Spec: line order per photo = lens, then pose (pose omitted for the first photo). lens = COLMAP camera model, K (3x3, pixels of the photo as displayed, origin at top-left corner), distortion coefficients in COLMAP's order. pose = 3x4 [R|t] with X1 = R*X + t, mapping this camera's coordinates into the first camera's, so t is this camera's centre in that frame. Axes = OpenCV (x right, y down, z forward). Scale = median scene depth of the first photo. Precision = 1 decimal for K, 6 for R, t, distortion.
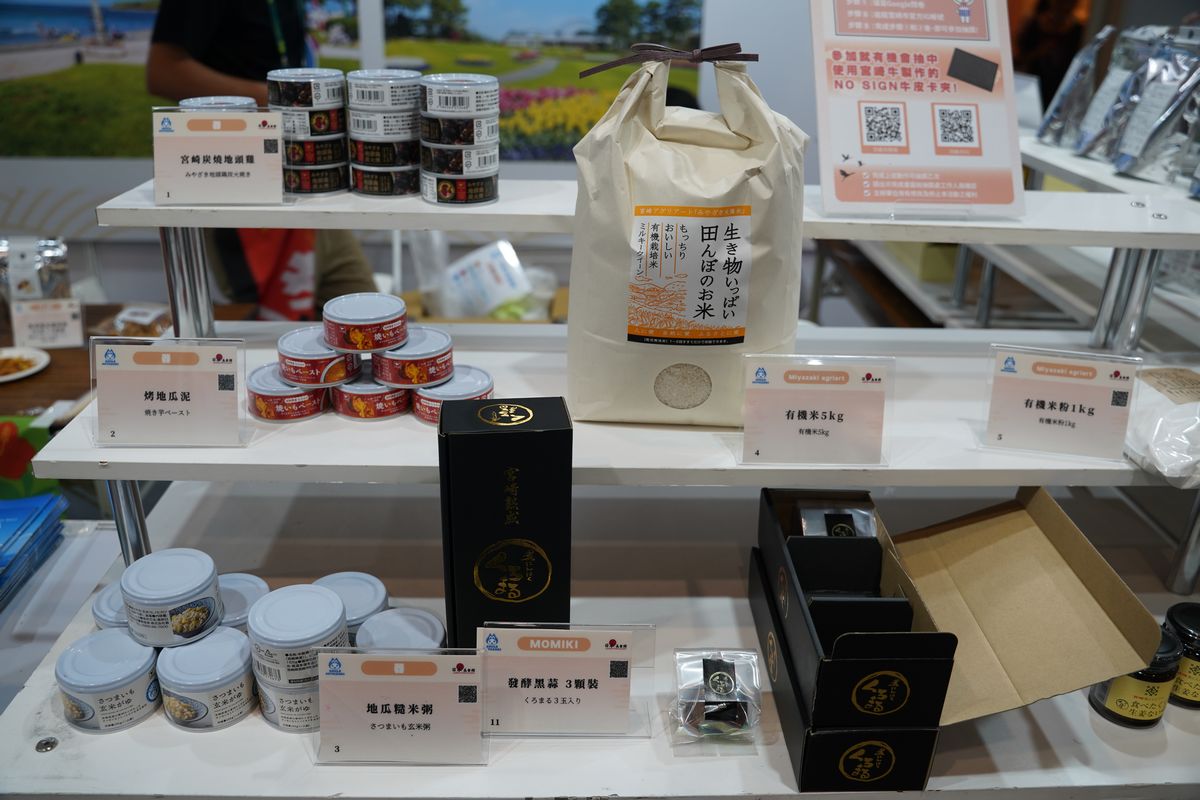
lens RADIAL K [[972.6, 0, 595.1], [0, 972.6, 410.4], [0, 0, 1]] dist [-0.115673, 0.096038]
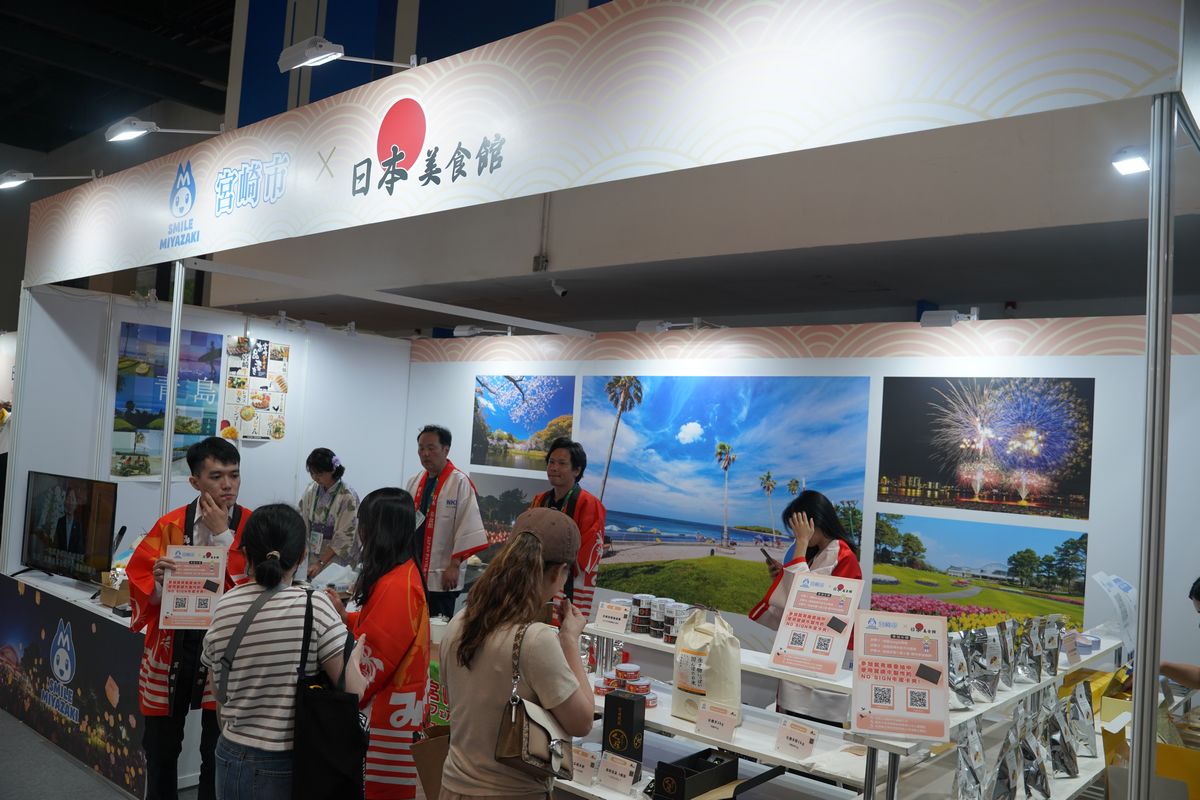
lens RADIAL K [[972.6, 0, 595.1], [0, 972.6, 410.4], [0, 0, 1]] dist [-0.115673, 0.096038]
pose [[0.734731, -0.000718, -0.678358, 0.534687], [-0.309798, 0.889271, -0.336484, 0.071905], [0.603486, 0.457379, 0.653153, -0.455514]]
